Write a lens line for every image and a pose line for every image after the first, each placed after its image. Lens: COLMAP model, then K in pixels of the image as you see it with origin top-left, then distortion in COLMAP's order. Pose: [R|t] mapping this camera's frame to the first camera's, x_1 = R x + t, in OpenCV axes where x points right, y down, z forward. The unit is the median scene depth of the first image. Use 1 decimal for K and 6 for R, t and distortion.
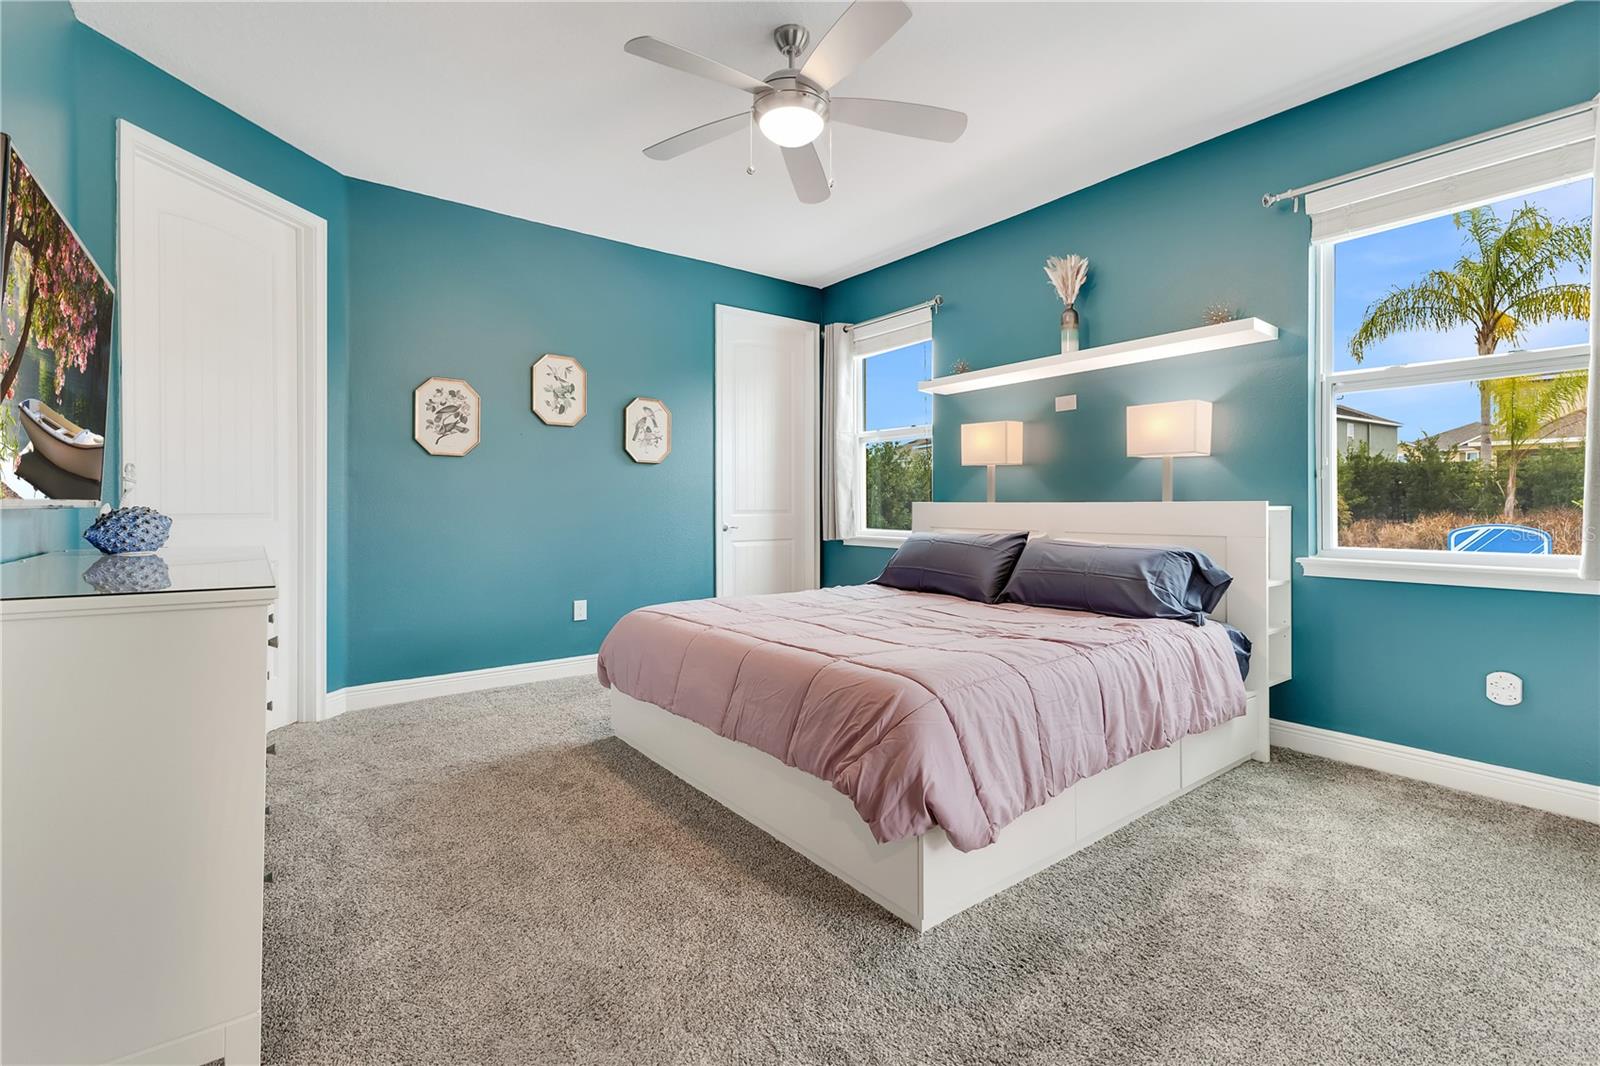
lens RADIAL K [[707.6, 0, 801.4], [0, 707.6, 517.3], [0, 0, 1]] dist [0.009718, -0.001017]
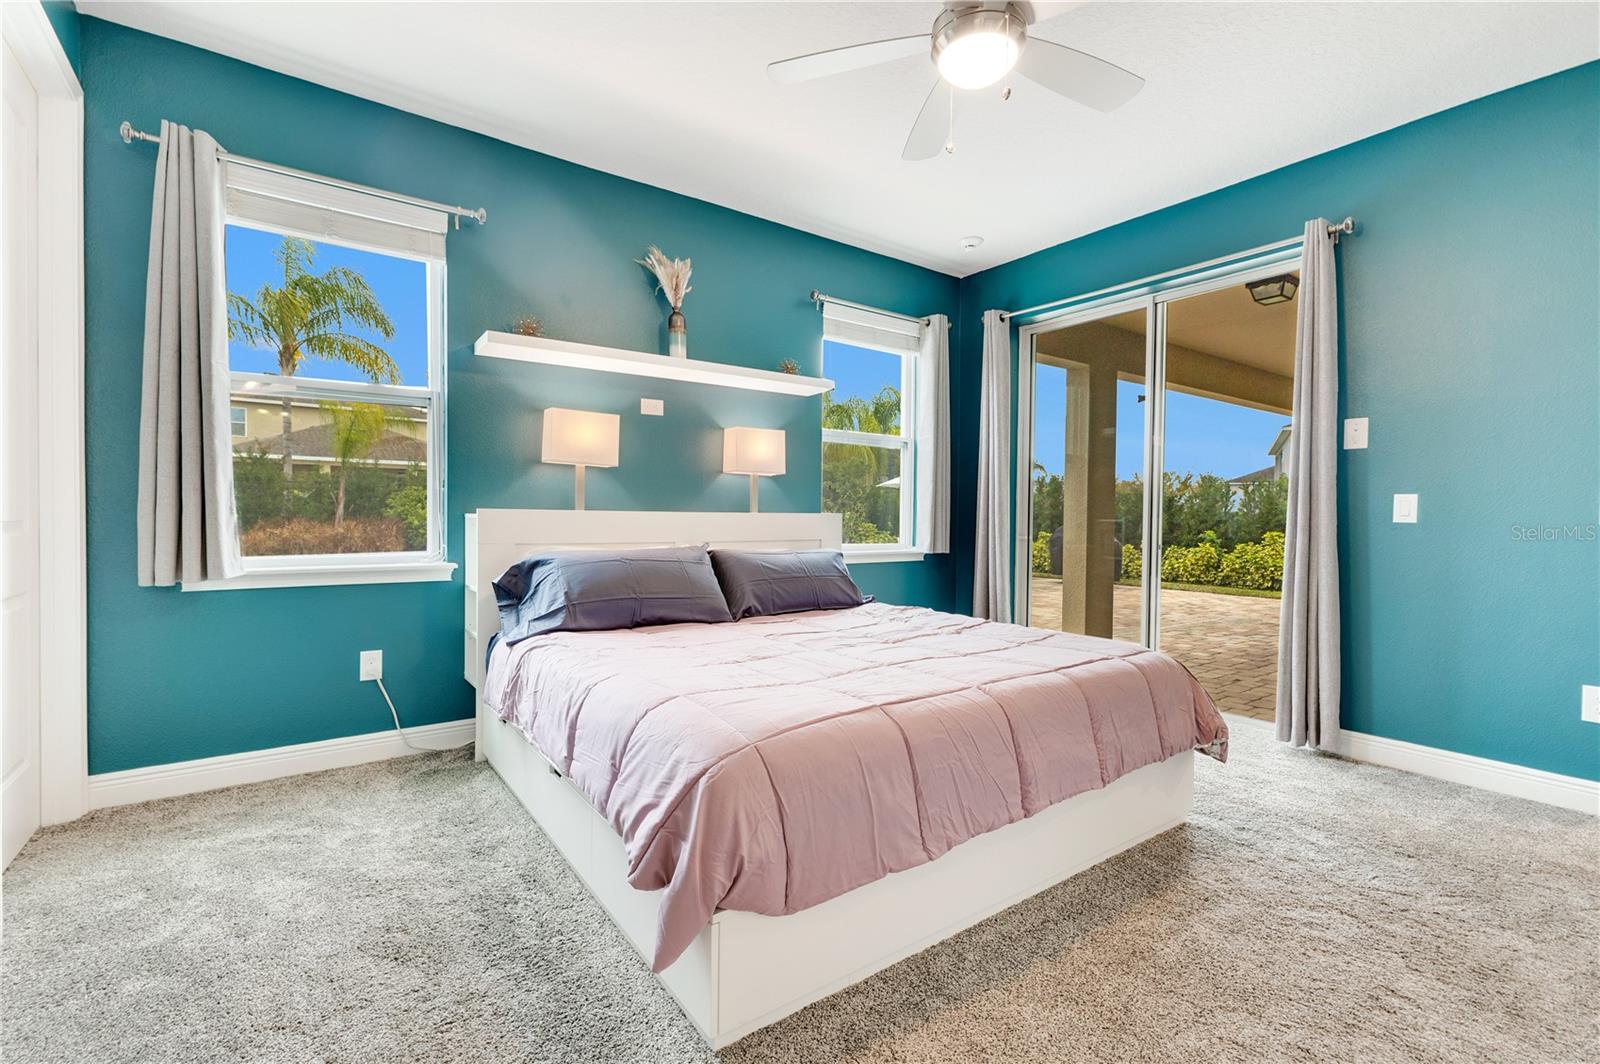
lens RADIAL K [[707.6, 0, 797.2], [0, 707.6, 527.4], [0, 0, 1]] dist [0.009718, -0.001017]
pose [[0.044277, -0.013194, 0.998932, -0.559833], [0.006210, 0.999897, 0.012932, -0.010914], [-0.999000, 0.005630, 0.044354, 0.755113]]
